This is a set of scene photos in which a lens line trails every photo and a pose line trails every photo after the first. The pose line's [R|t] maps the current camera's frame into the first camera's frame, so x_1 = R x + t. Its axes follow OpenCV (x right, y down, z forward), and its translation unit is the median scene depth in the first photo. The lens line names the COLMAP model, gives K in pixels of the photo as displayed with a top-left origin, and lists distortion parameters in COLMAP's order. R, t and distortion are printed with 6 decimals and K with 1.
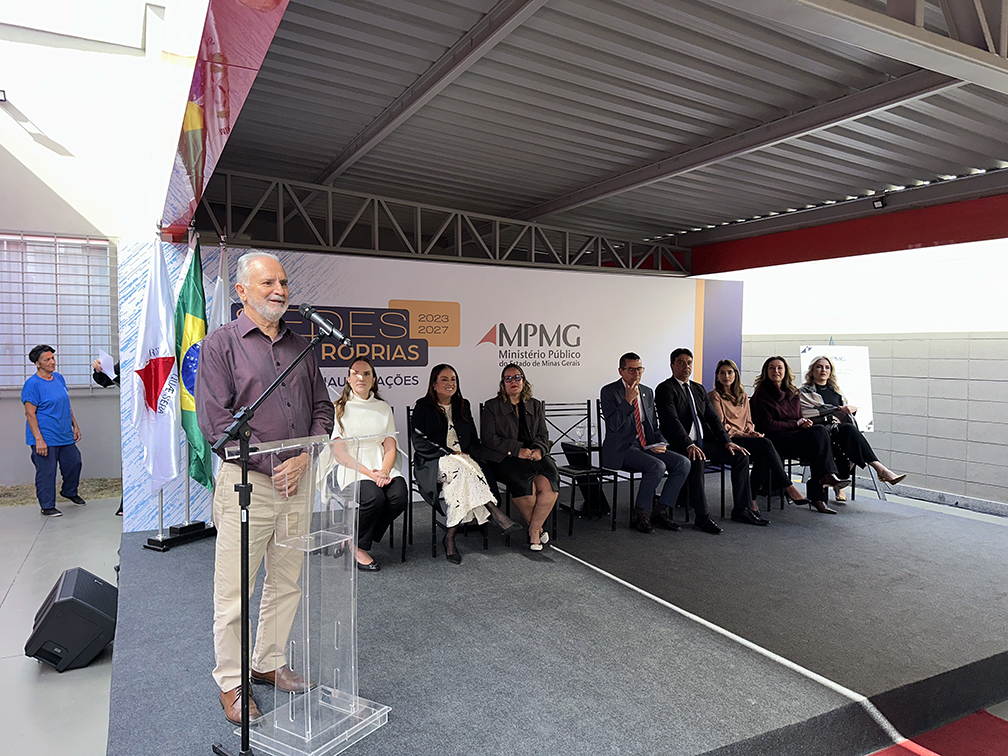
lens RADIAL K [[700.8, 0, 510.5], [0, 700.8, 379.9], [0, 0, 1]] dist [0.103124, -0.138910]
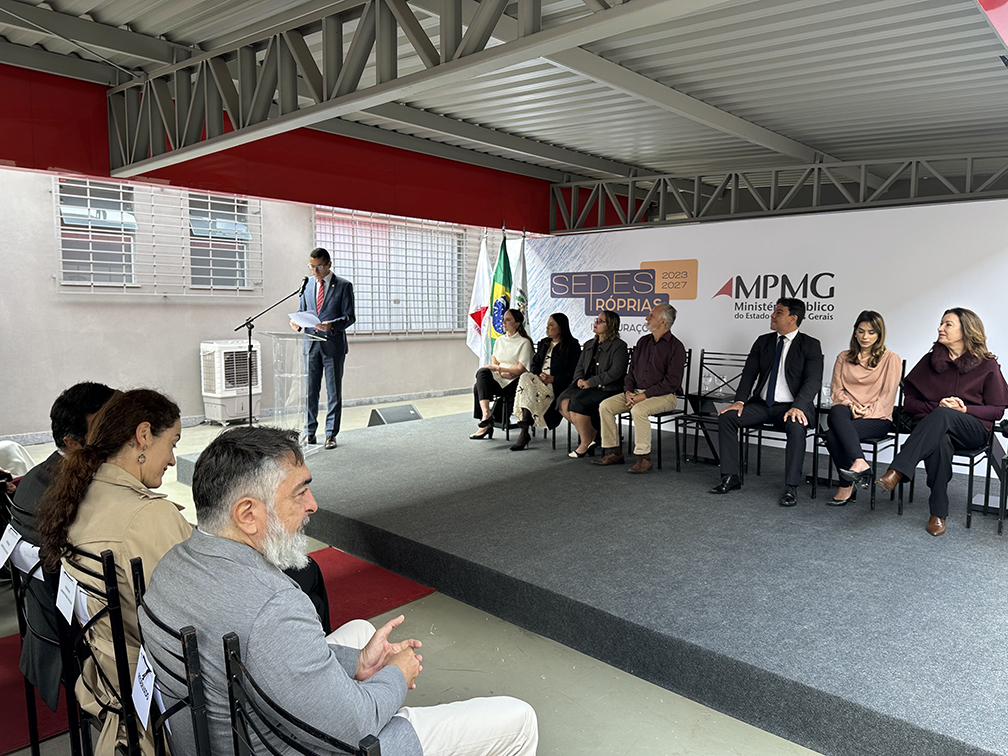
lens RADIAL K [[700.8, 0, 510.5], [0, 700.8, 379.9], [0, 0, 1]] dist [0.103124, -0.138910]
pose [[0.328514, 0.093549, -0.939855, 0.928657], [-0.048162, 0.995447, 0.082248, 0.001379], [0.943270, 0.018246, 0.331524, 0.369649]]
